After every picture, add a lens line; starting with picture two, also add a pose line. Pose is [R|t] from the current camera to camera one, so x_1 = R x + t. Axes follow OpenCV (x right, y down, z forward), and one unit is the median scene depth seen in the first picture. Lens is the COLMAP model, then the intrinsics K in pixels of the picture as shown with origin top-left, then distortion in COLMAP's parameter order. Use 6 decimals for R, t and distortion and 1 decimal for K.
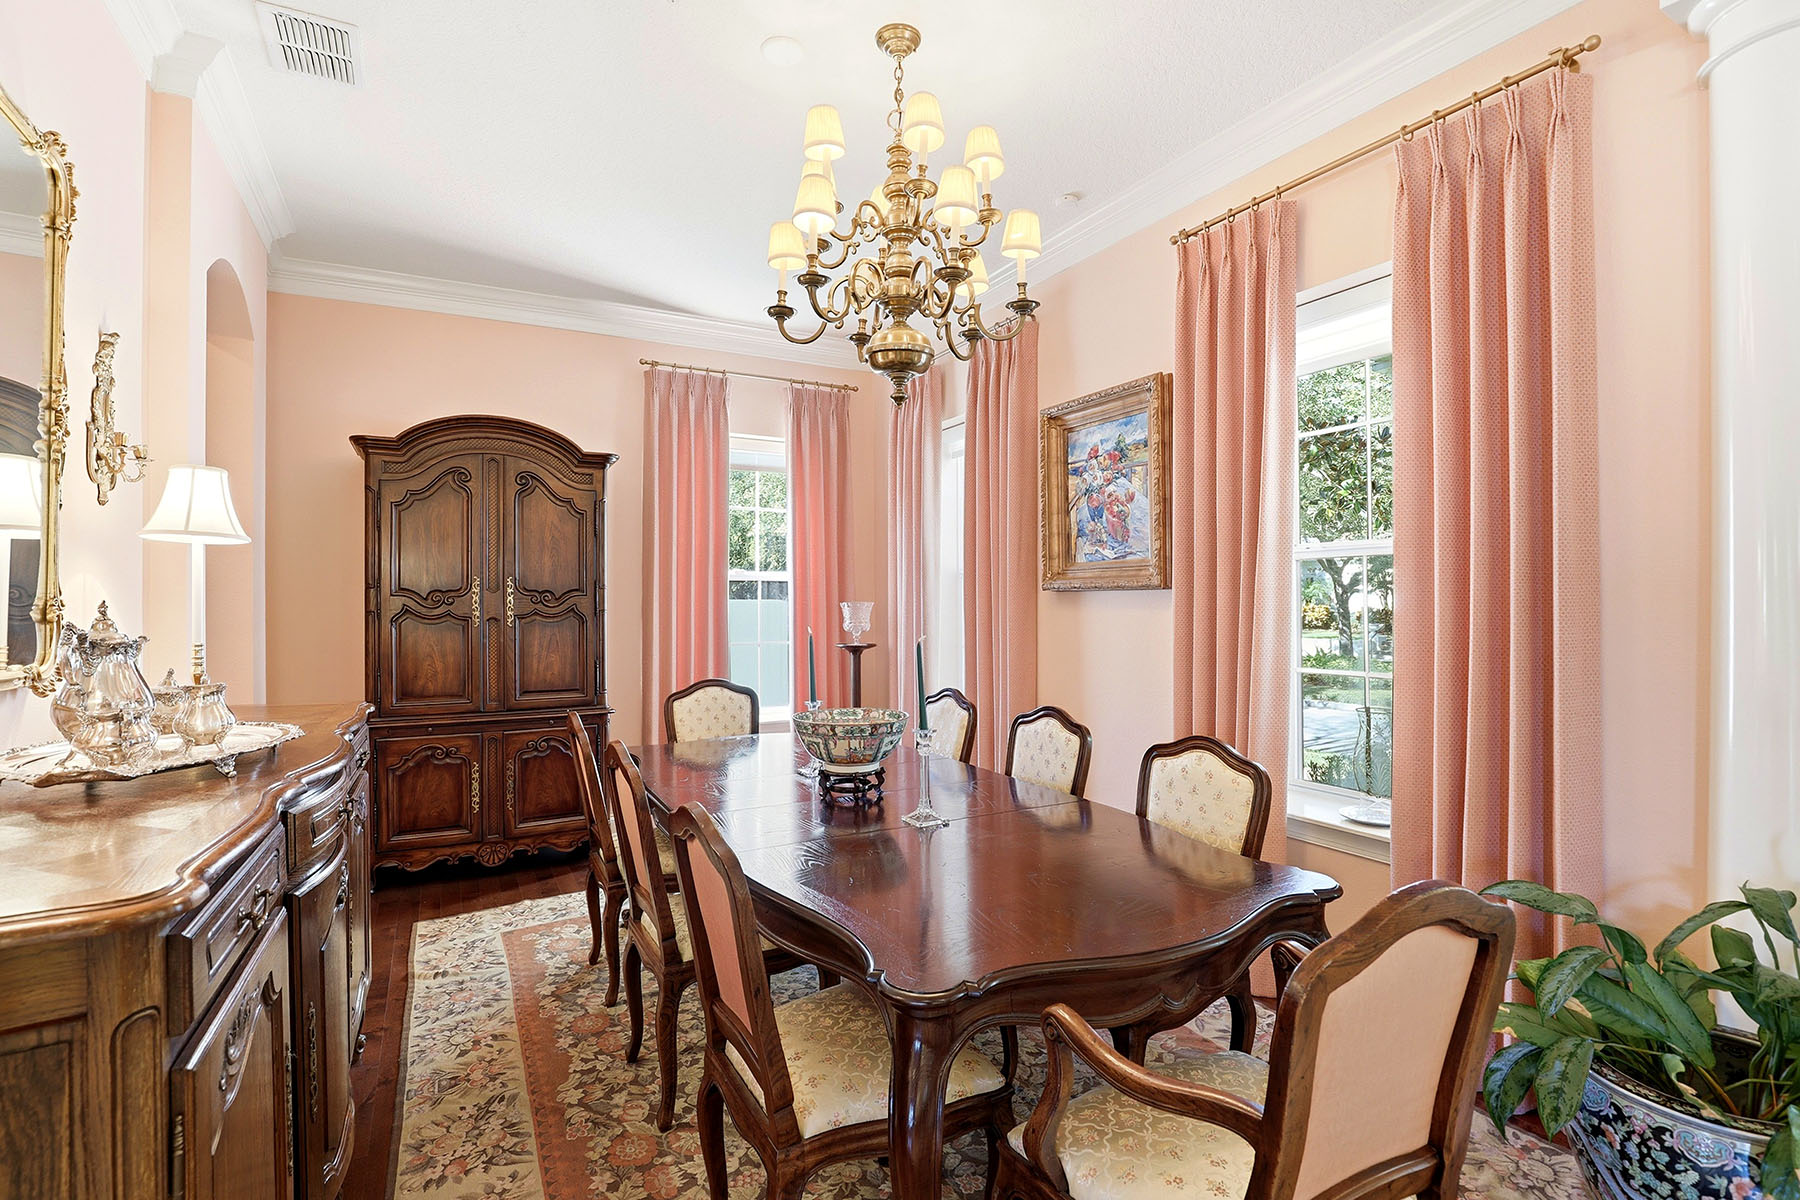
lens RADIAL K [[832.1, 0, 898.7], [0, 832.1, 607.0], [0, 0, 1]] dist [-0.028870, 0.000306]
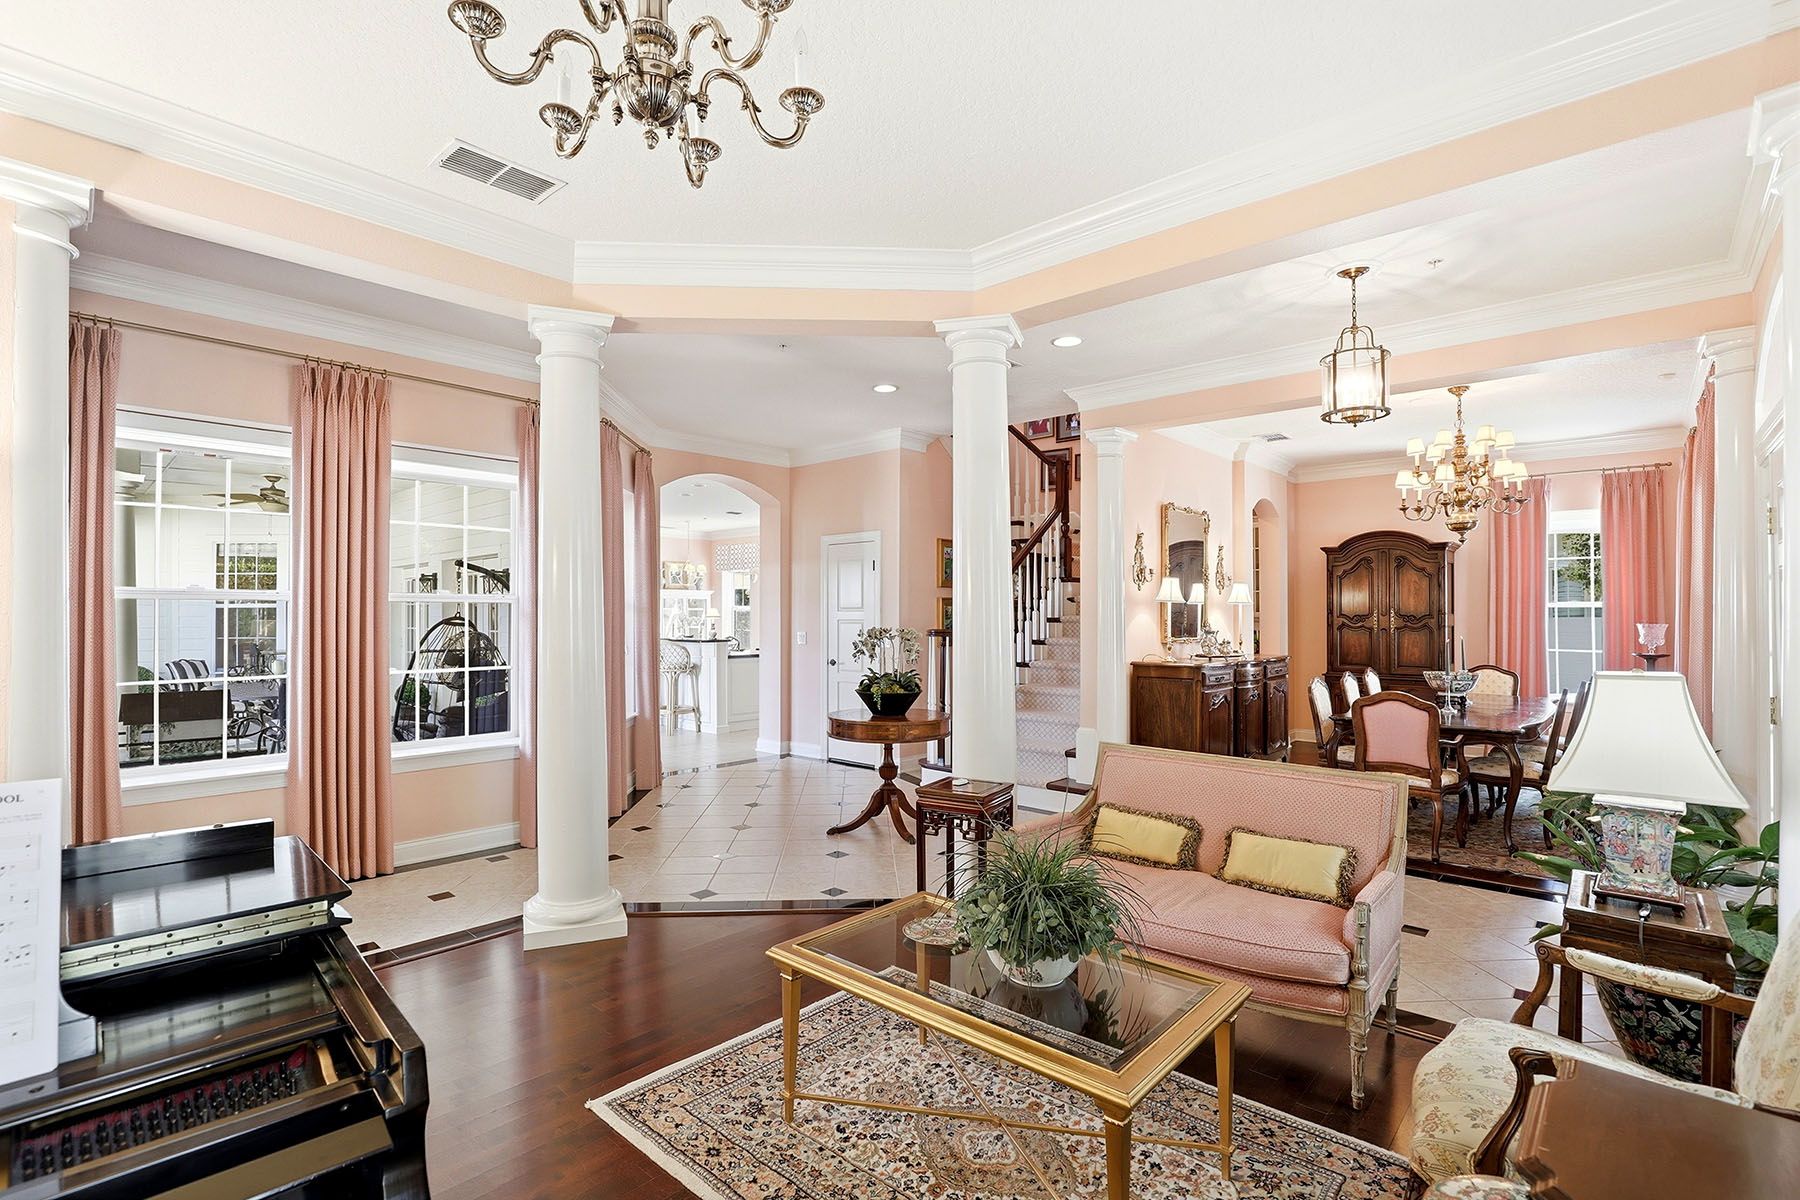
lens RADIAL K [[832.1, 0, 898.7], [0, 832.1, 607.0], [0, 0, 1]] dist [-0.028870, 0.000306]
pose [[0.308770, 0.003894, -0.951129, 1.087945], [-0.005087, 0.999984, 0.002443, -0.039582], [0.951123, 0.004084, 0.308785, -0.781678]]
